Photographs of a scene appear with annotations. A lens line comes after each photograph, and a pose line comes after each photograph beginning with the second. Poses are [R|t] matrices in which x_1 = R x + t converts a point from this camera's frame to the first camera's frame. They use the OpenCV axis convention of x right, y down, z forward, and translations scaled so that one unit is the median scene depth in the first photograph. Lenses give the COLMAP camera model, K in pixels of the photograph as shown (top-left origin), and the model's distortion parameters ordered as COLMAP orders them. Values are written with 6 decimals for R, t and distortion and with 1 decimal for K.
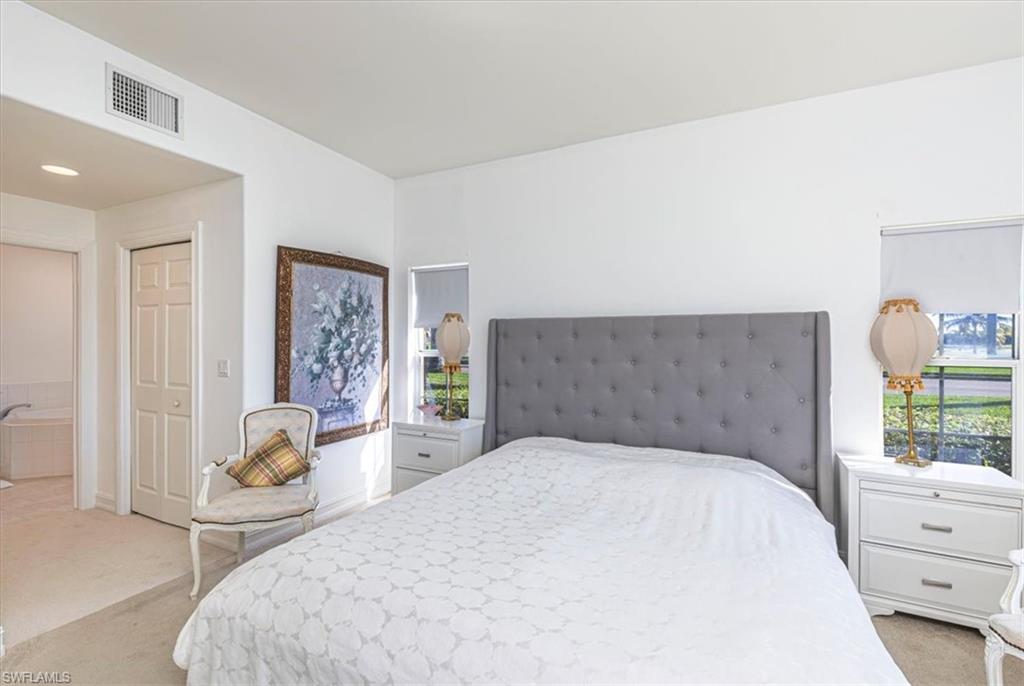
lens RADIAL K [[456.4, 0, 516.6], [0, 456.4, 342.5], [0, 0, 1]] dist [0.007794, -0.000878]
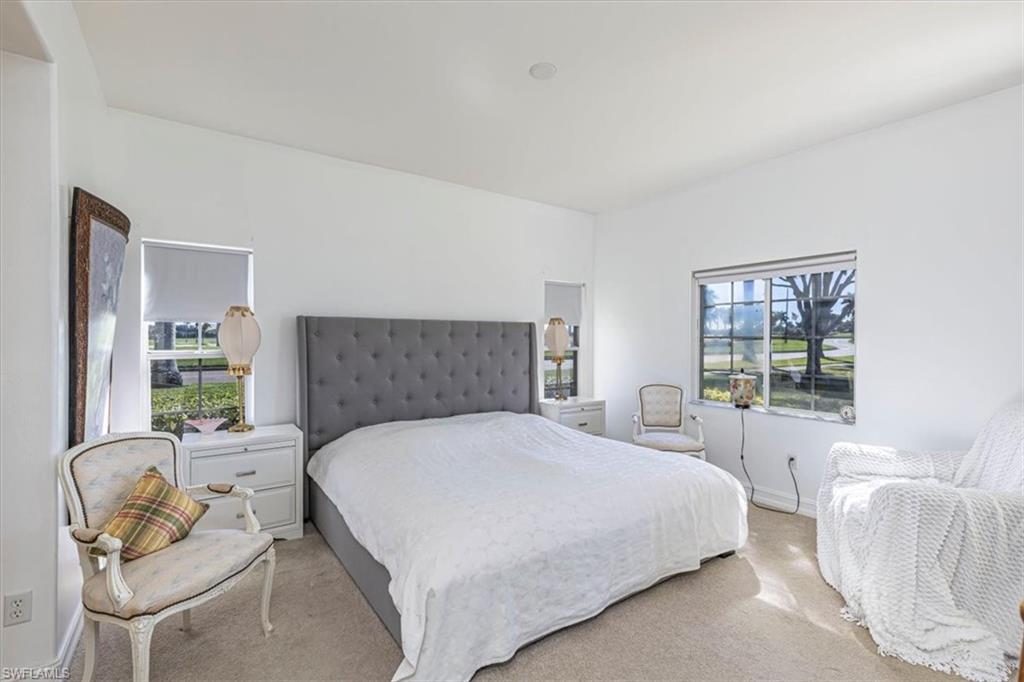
lens RADIAL K [[456.6, 0, 515.0], [0, 456.6, 343.8], [0, 0, 1]] dist [0.009765, -0.000546]
pose [[0.476608, -0.010084, 0.879058, -0.809849], [0.001980, 0.999944, 0.010397, -0.003107], [-0.879114, -0.003215, 0.476601, 0.174703]]
